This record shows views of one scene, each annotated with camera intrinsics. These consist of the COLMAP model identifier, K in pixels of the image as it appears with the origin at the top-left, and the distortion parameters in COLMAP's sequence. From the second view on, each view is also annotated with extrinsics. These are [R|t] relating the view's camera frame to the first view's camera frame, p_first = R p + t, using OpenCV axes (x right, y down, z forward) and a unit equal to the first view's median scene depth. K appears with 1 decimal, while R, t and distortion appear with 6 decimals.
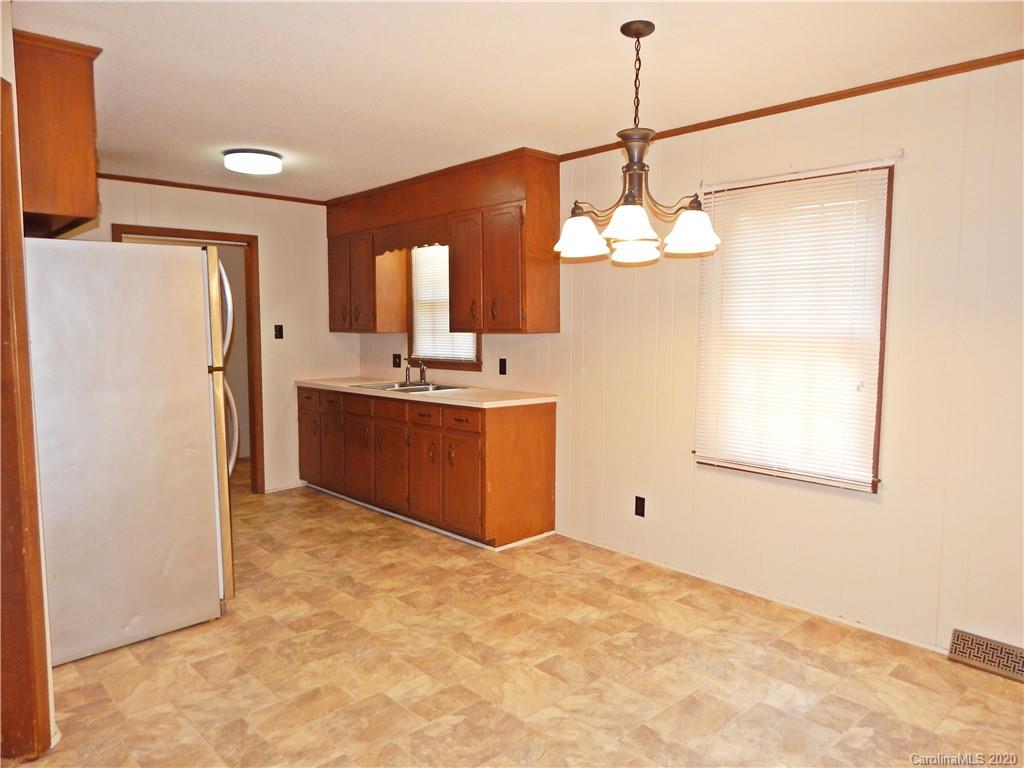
lens RADIAL K [[705.3, 0, 516.7], [0, 705.3, 379.3], [0, 0, 1]] dist [0.042411, -0.035158]
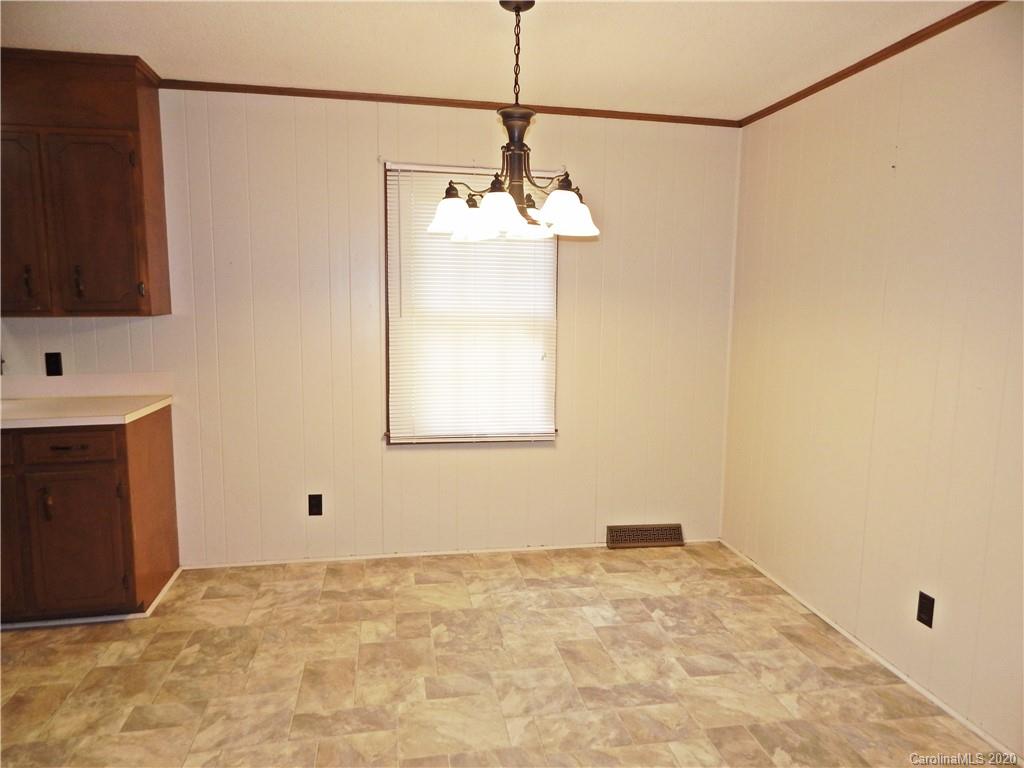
lens RADIAL K [[680.6, 0, 507.8], [0, 680.6, 379.4], [0, 0, 1]] dist [0.048113, -0.043343]
pose [[0.547033, -0.095105, 0.831691, -0.398533], [0.058301, 0.995441, 0.075483, -0.032223], [-0.835078, 0.007197, 0.550084, 0.302482]]
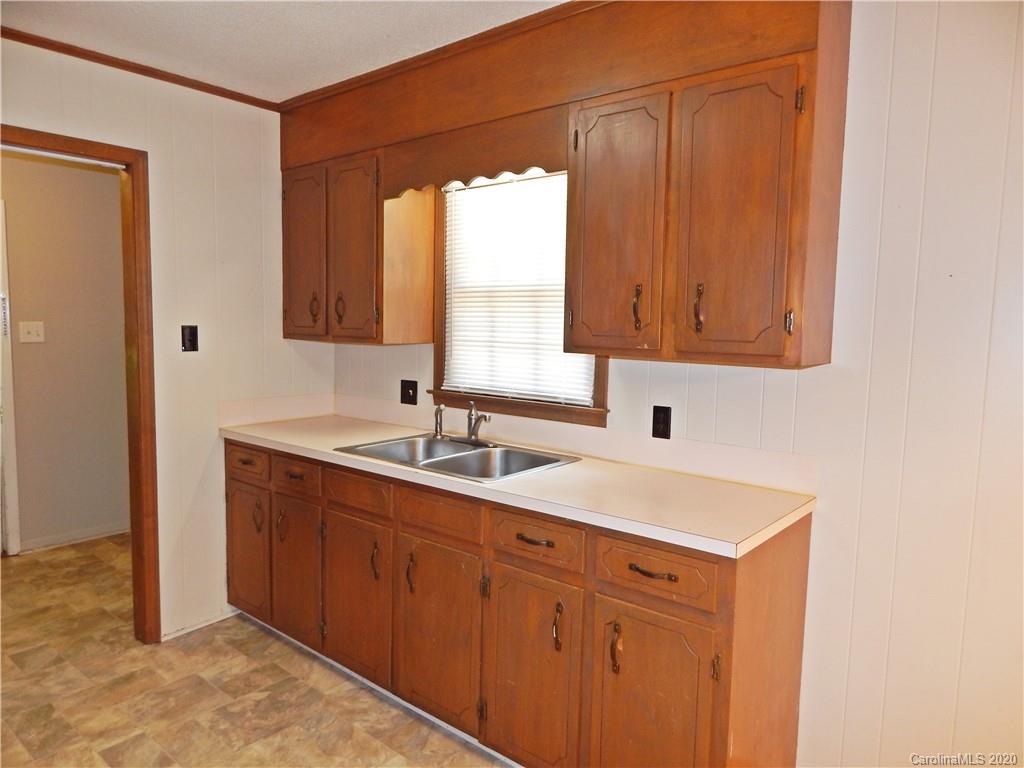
lens RADIAL K [[680.6, 0, 507.8], [0, 680.6, 379.4], [0, 0, 1]] dist [0.048113, -0.043343]
pose [[0.992954, 0.008026, 0.118229, -0.217722], [-0.009558, 0.999877, 0.012396, -0.061971], [-0.118115, -0.013438, 0.992909, 0.627053]]
